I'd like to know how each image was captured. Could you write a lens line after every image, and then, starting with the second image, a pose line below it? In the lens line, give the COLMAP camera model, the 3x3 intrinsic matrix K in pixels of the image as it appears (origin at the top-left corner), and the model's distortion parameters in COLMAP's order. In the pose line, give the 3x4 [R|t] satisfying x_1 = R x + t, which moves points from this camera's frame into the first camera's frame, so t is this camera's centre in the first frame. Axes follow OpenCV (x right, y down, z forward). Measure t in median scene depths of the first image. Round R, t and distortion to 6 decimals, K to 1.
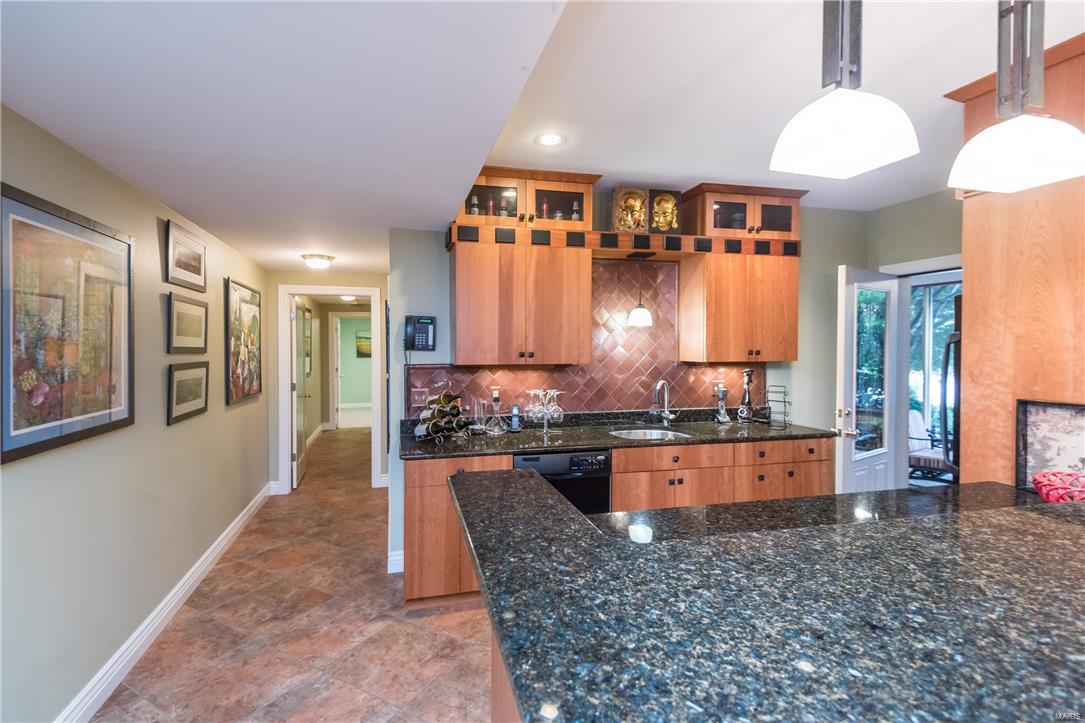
lens RADIAL K [[504.7, 0, 510.9], [0, 504.7, 357.7], [0, 0, 1]] dist [0.011162, -0.000085]
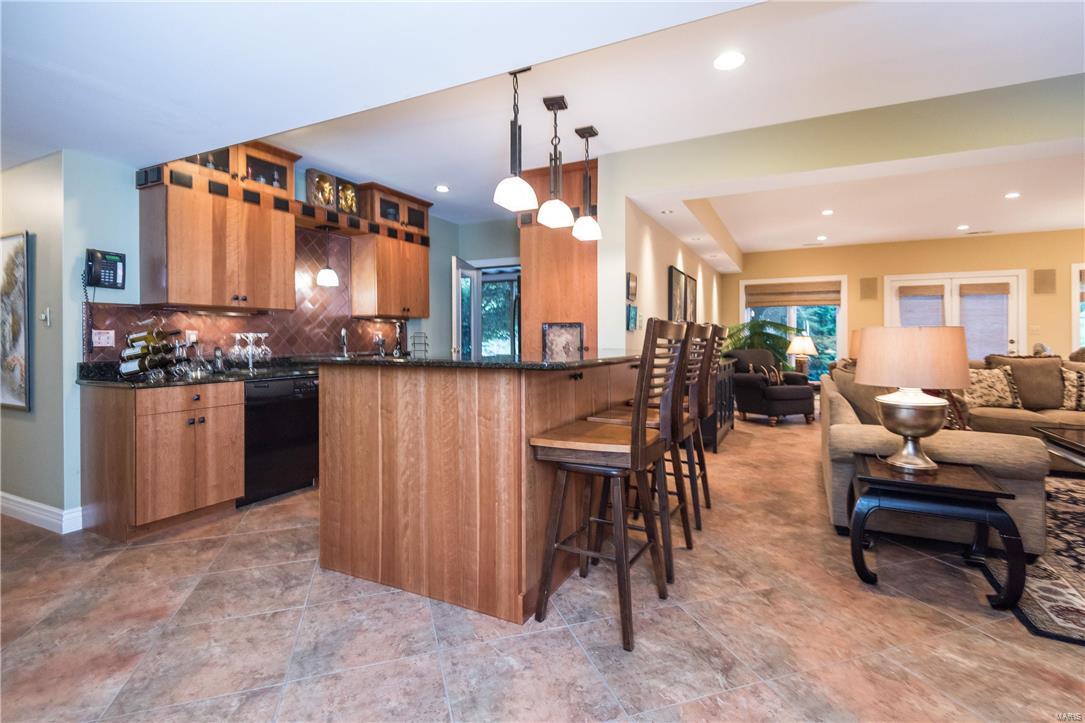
lens RADIAL K [[514.4, 0, 553.5], [0, 514.4, 339.0], [0, 0, 1]] dist [0.018562, -0.008382]
pose [[0.638427, 0.003598, 0.769674, -0.387988], [0.015202, 0.999735, -0.017283, 0.108891], [-0.769532, 0.022735, 0.638203, -0.252256]]
